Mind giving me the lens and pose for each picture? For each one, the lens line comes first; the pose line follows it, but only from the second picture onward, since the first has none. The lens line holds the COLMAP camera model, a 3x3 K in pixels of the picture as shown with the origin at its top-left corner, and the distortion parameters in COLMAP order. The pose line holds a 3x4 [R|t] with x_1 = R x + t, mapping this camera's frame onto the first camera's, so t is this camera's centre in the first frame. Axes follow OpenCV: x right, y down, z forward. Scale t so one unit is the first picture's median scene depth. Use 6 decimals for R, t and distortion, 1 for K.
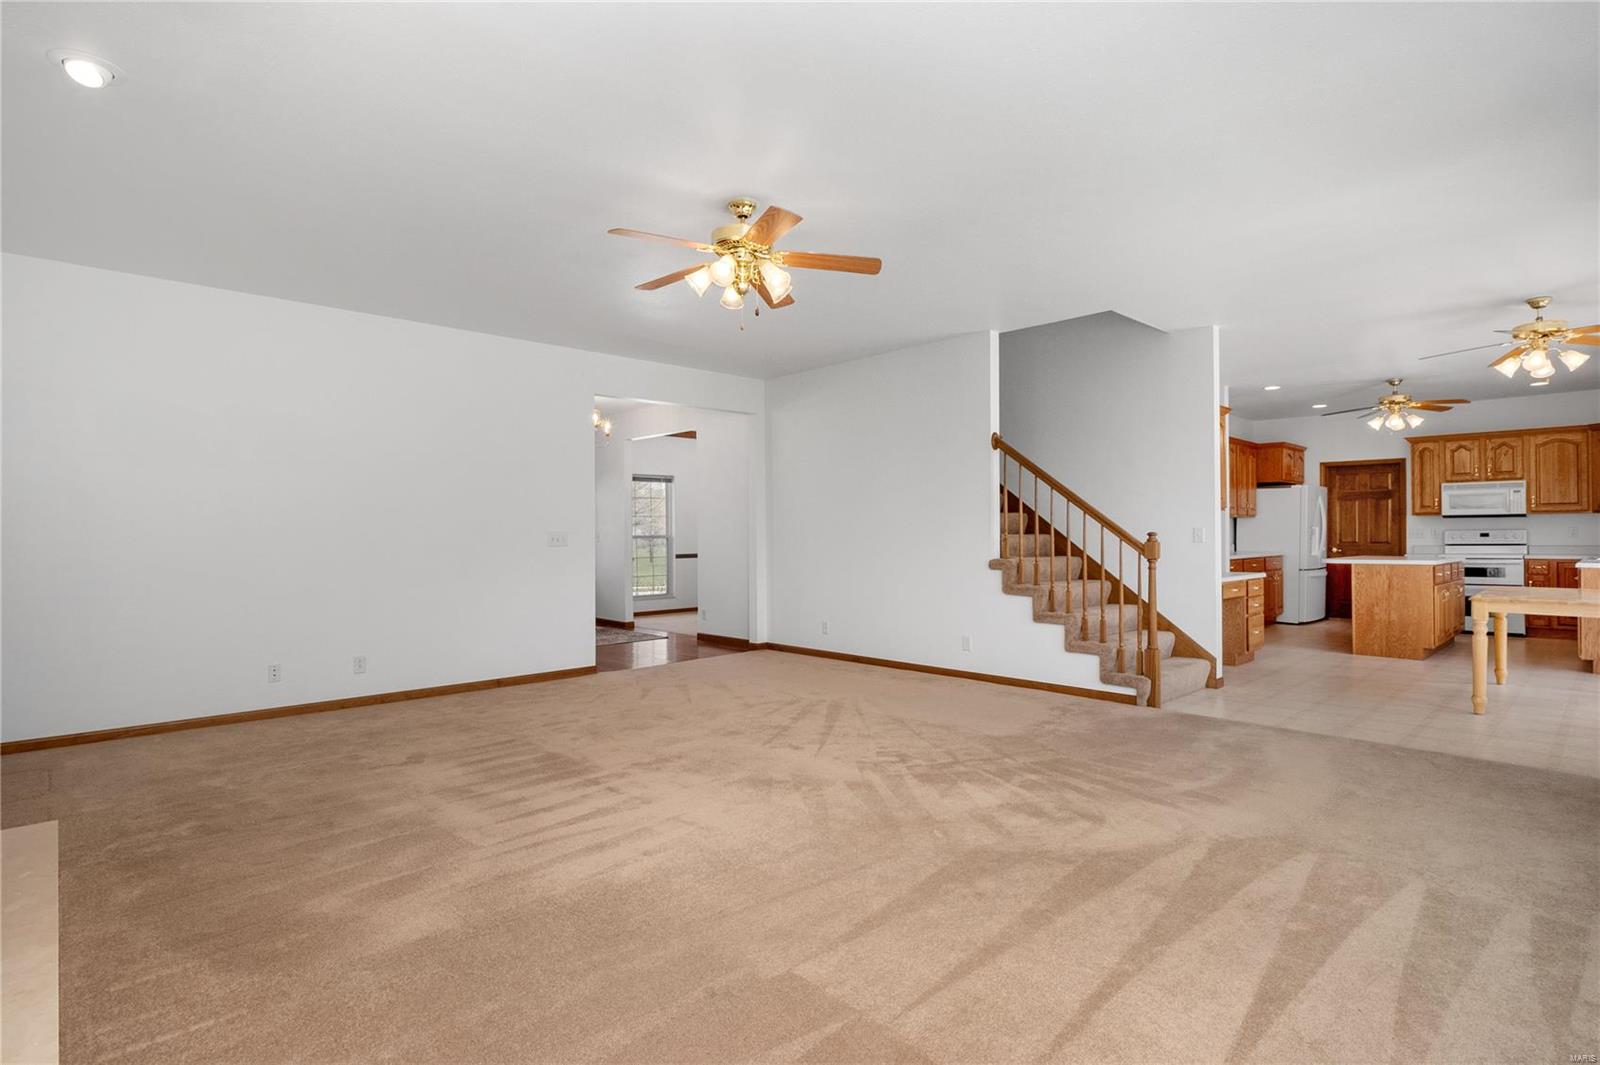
lens RADIAL K [[795.7, 0, 802.4], [0, 795.7, 522.3], [0, 0, 1]] dist [0.000055, 0.000584]
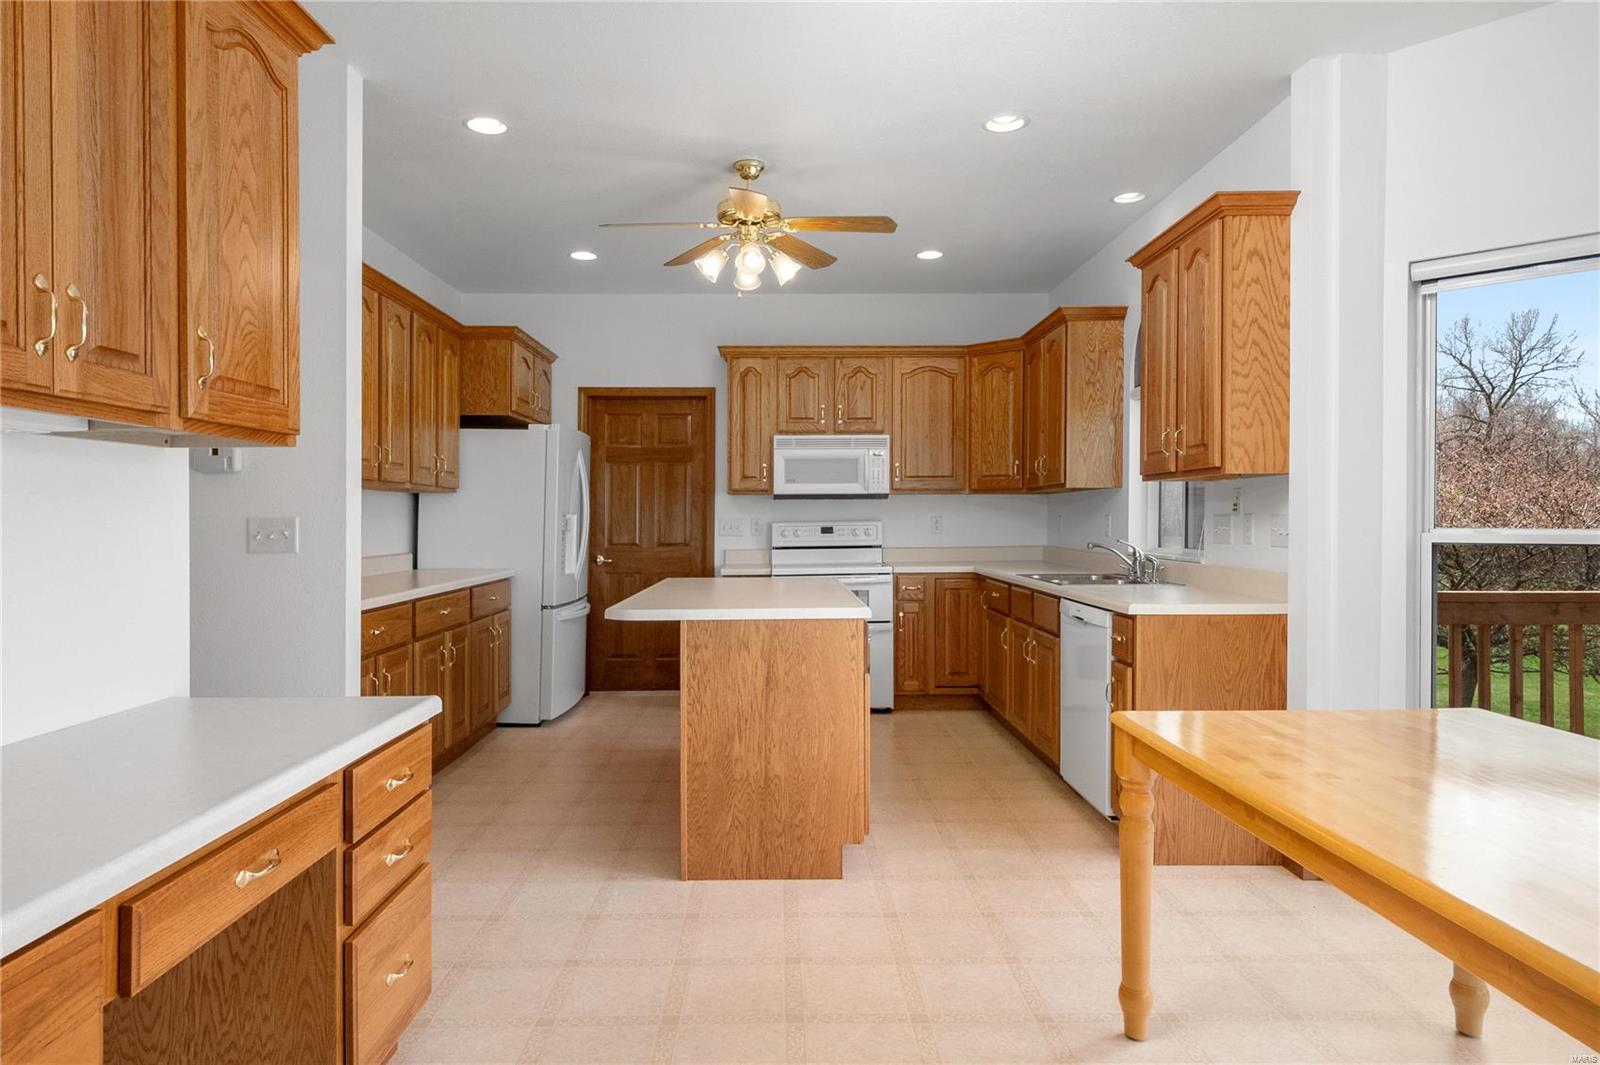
lens RADIAL K [[956.2, 0, 782.7], [0, 956.2, 529.0], [0, 0, 1]] dist [0.000771, -0.001314]
pose [[0.688822, -0.005332, 0.724911, 0.340461], [-0.010191, 0.999803, 0.017038, 0.003773], [-0.724859, -0.019123, 0.688631, 0.553460]]
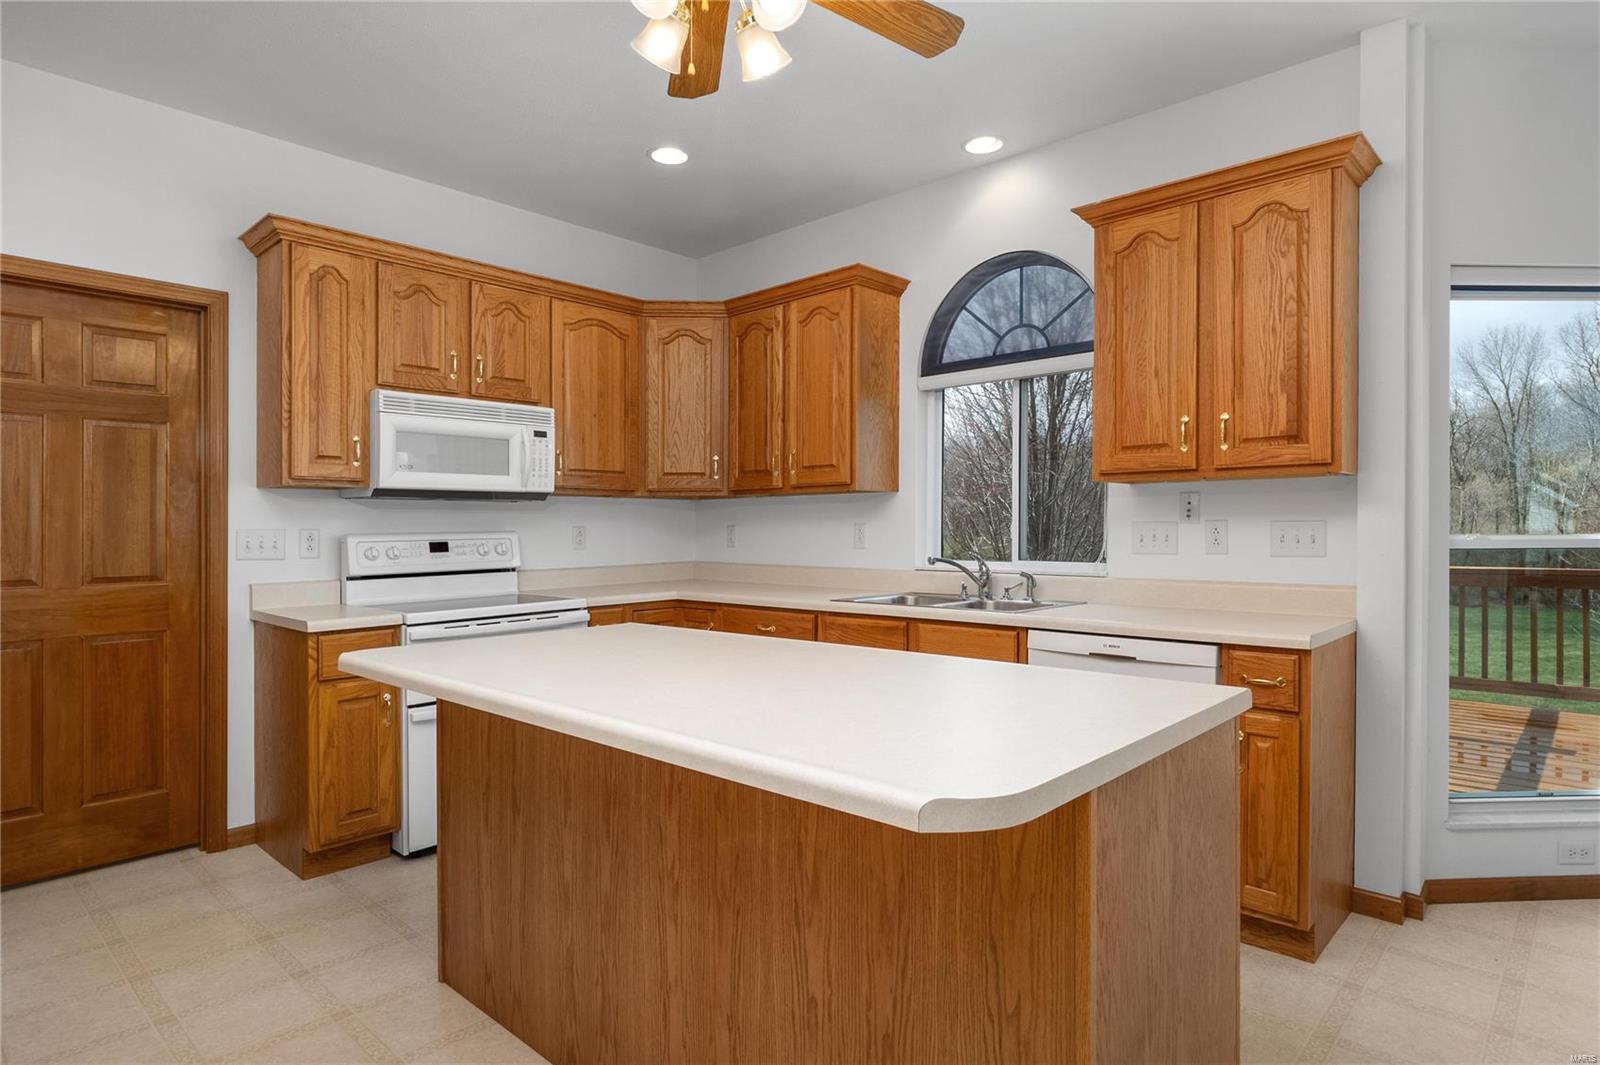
lens RADIAL K [[868.7, 0, 808.7], [0, 868.7, 539.2], [0, 0, 1]] dist [-0.000764, -0.000508]
pose [[-0.062118, -0.005685, 0.998053, 0.446955], [-0.008195, 0.999953, 0.005186, 0.008759], [-0.998035, -0.007857, -0.062162, 0.856753]]
